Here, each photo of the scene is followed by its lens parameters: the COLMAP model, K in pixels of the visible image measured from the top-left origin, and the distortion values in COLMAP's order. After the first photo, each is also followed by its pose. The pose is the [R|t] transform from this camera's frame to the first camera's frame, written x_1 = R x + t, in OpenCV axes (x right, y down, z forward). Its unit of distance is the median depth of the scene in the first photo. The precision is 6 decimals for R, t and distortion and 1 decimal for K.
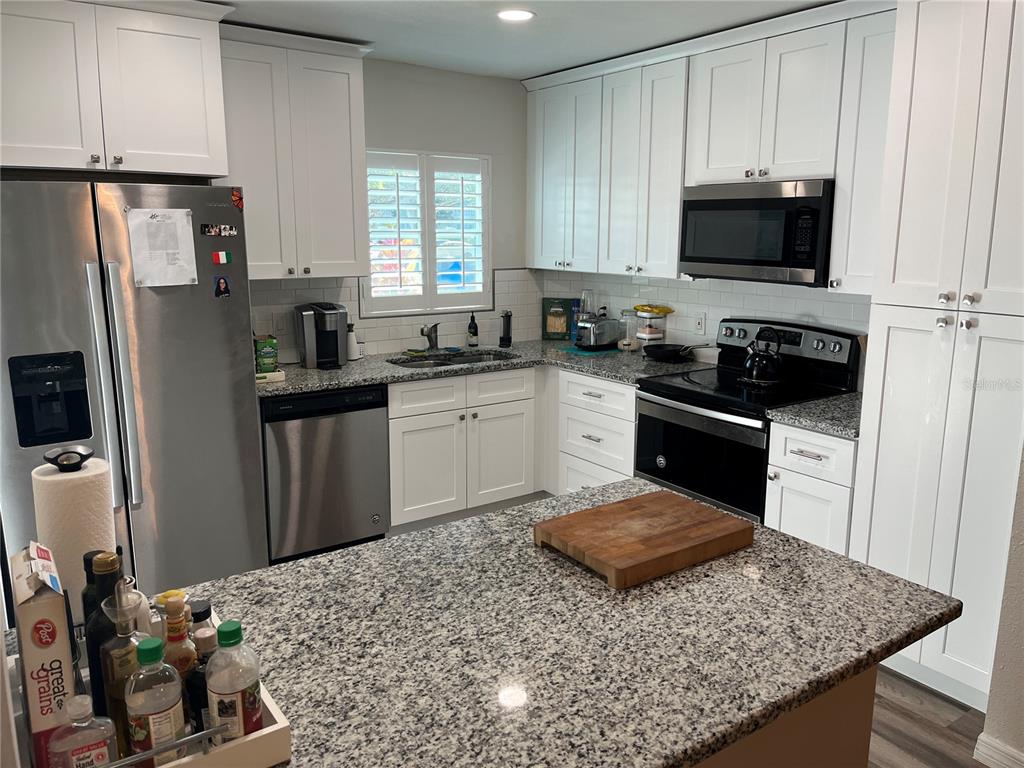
lens RADIAL K [[786.5, 0, 520.6], [0, 786.5, 384.0], [0, 0, 1]] dist [0.028402, -0.007951]
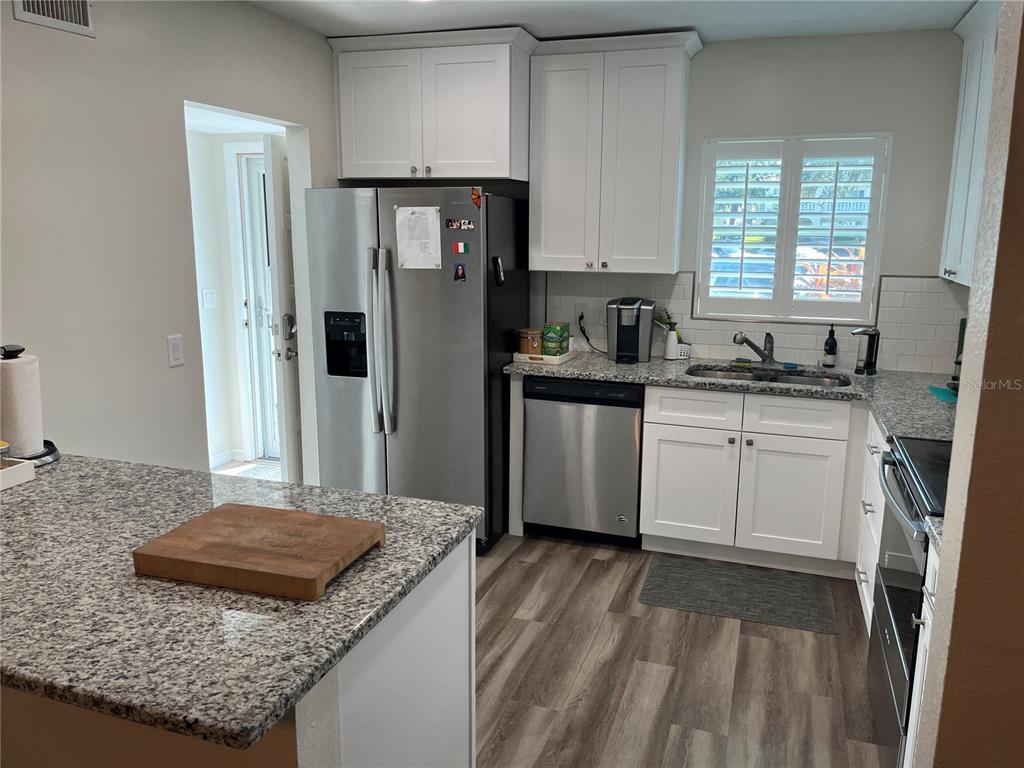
lens RADIAL K [[779.9, 0, 511.2], [0, 779.9, 374.3], [0, 0, 1]] dist [0.068018, -0.086812]
pose [[0.581892, 0.155284, -0.798303, 0.563861], [-0.164307, 0.983807, 0.071602, -0.062466], [0.796495, 0.089502, 0.597984, 0.339841]]
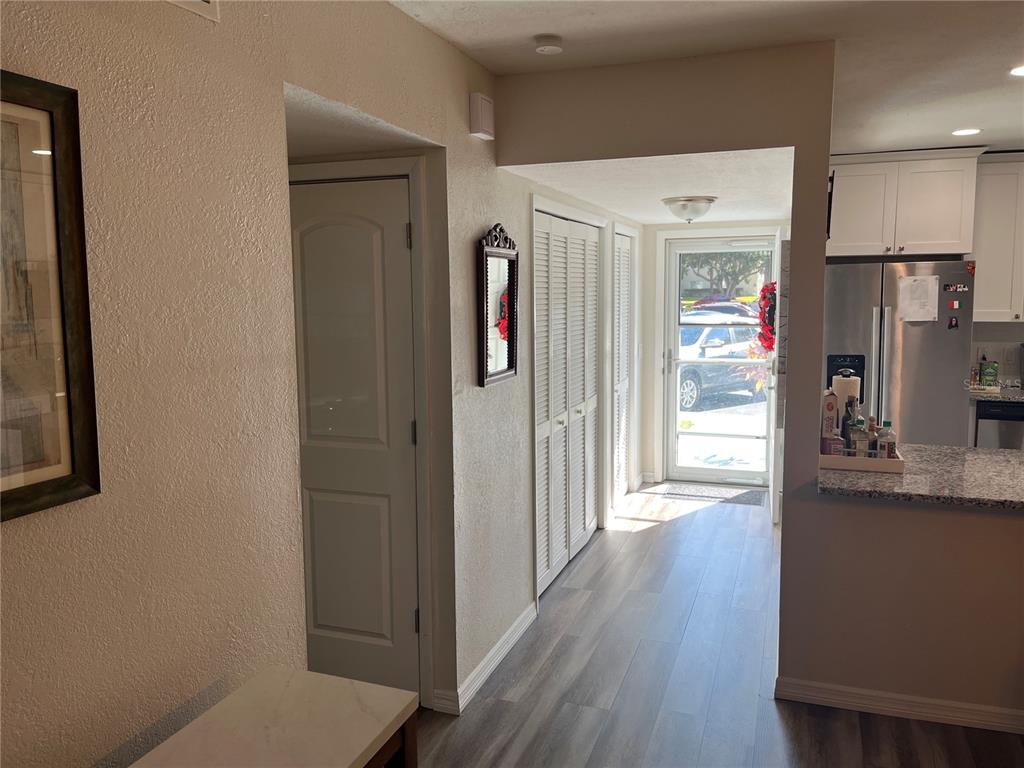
lens RADIAL K [[779.9, 0, 511.2], [0, 779.9, 374.3], [0, 0, 1]] dist [0.068018, -0.086812]
pose [[0.578688, 0.076507, -0.811952, 0.370498], [-0.146972, 0.989073, -0.011553, 0.117499], [0.802196, 0.126020, 0.583609, -0.576419]]
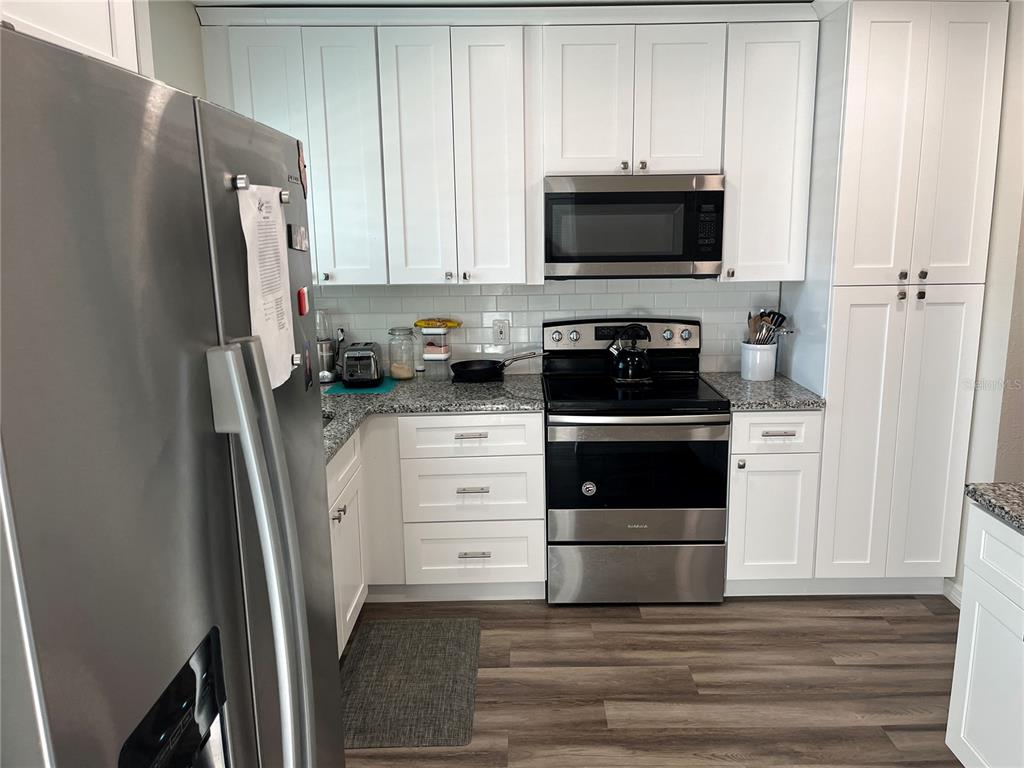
lens RADIAL K [[786.5, 0, 520.6], [0, 786.5, 384.0], [0, 0, 1]] dist [0.028402, -0.007951]
pose [[0.568388, -0.175350, 0.803858, -0.609266], [0.176292, 0.980289, 0.089185, -0.119861], [-0.803652, 0.091022, 0.588098, 0.589071]]
